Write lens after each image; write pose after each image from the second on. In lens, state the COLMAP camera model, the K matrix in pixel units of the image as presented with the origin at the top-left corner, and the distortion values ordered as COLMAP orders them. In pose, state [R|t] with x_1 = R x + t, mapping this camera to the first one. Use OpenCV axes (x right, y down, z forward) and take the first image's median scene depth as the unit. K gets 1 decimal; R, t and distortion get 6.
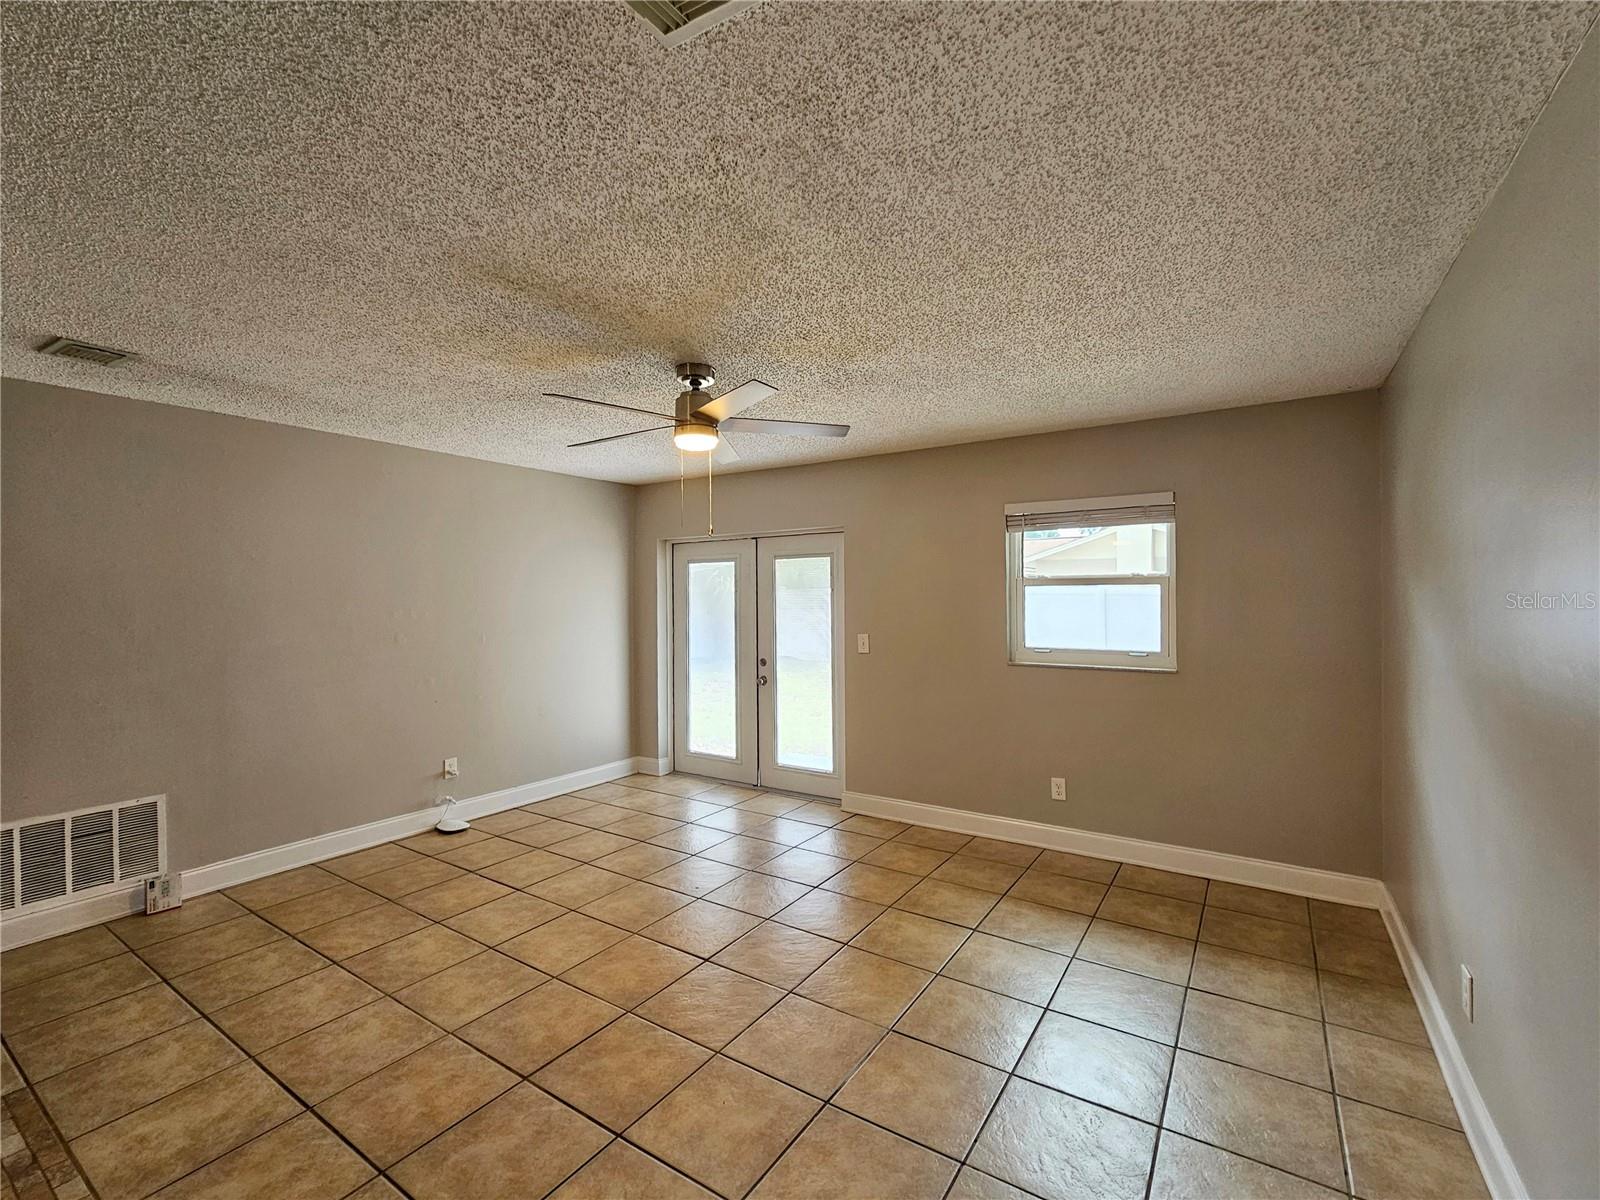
lens RADIAL K [[693.7, 0, 807.5], [0, 693.7, 597.2], [0, 0, 1]] dist [0.001940, 0.000743]
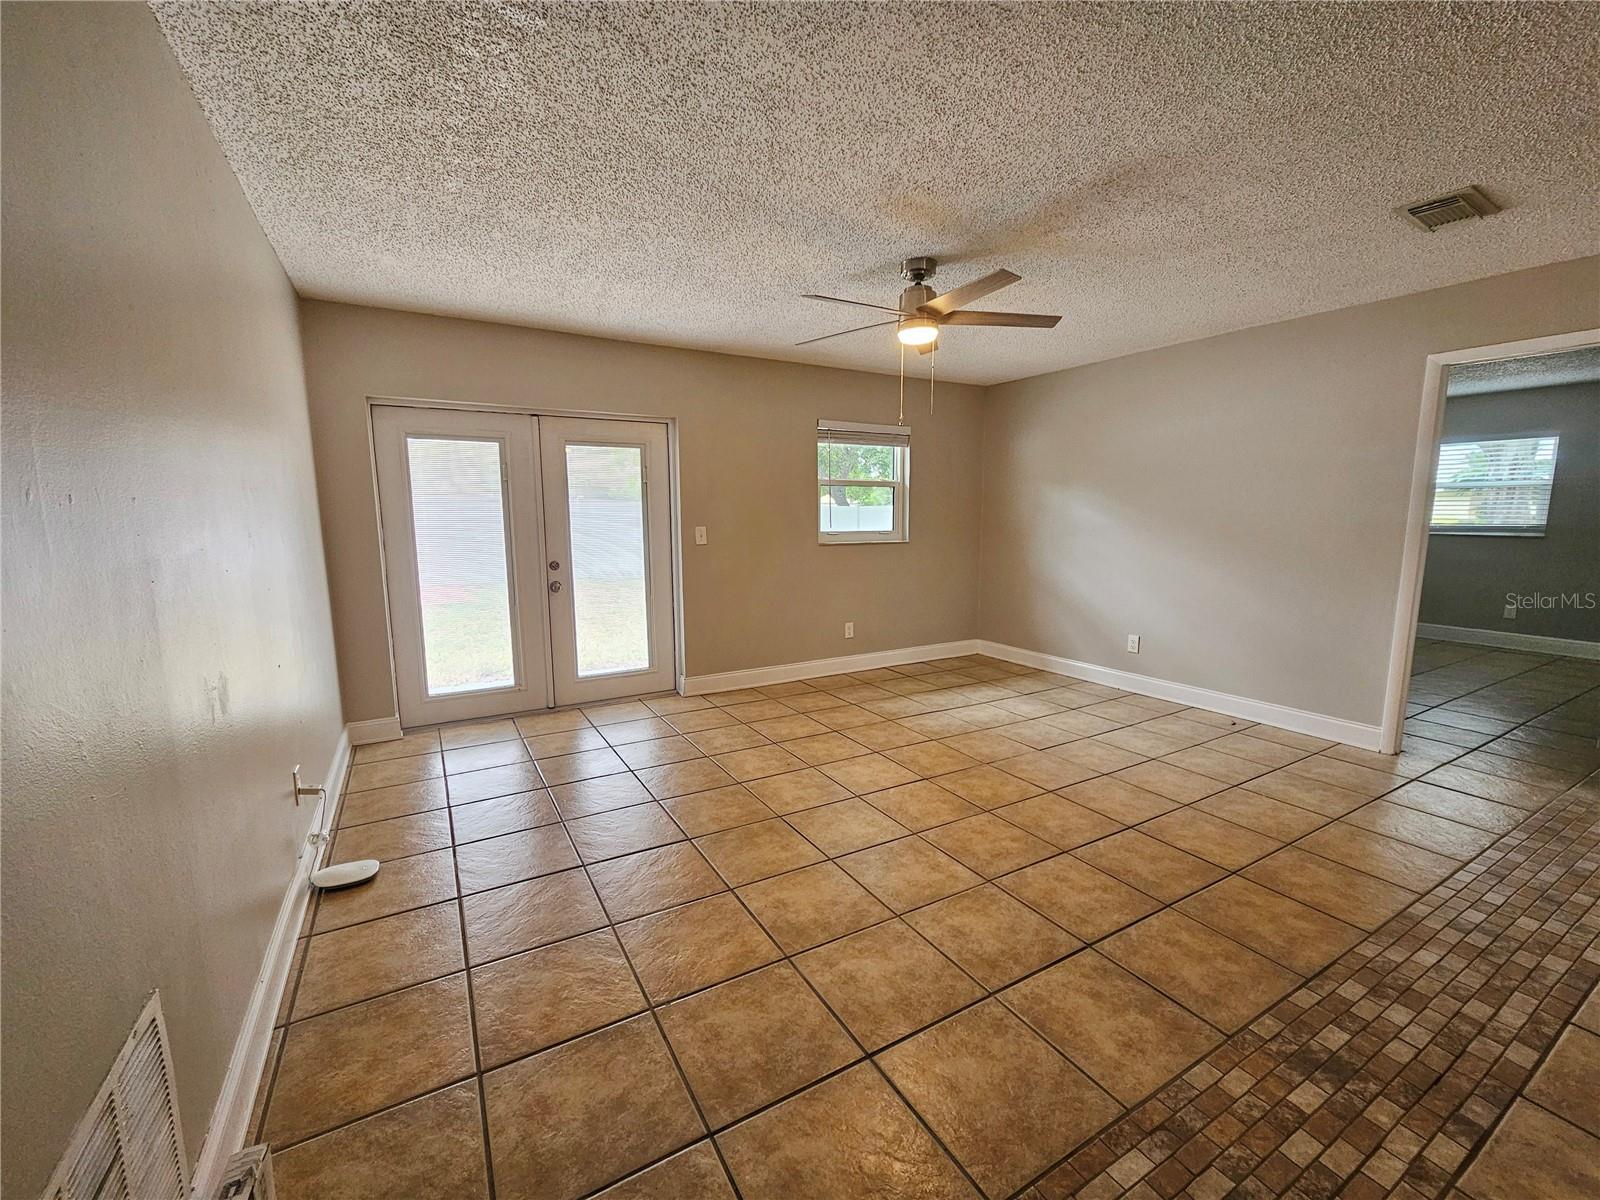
lens RADIAL K [[655.7, 0, 801.6], [0, 655.7, 603.9], [0, 0, 1]] dist [0.001276, 0.000019]
pose [[0.456127, -0.120436, 0.881728, -0.862608], [-0.003050, 0.990583, 0.136882, 0.038148], [-0.889909, -0.065124, 0.451464, 0.480604]]
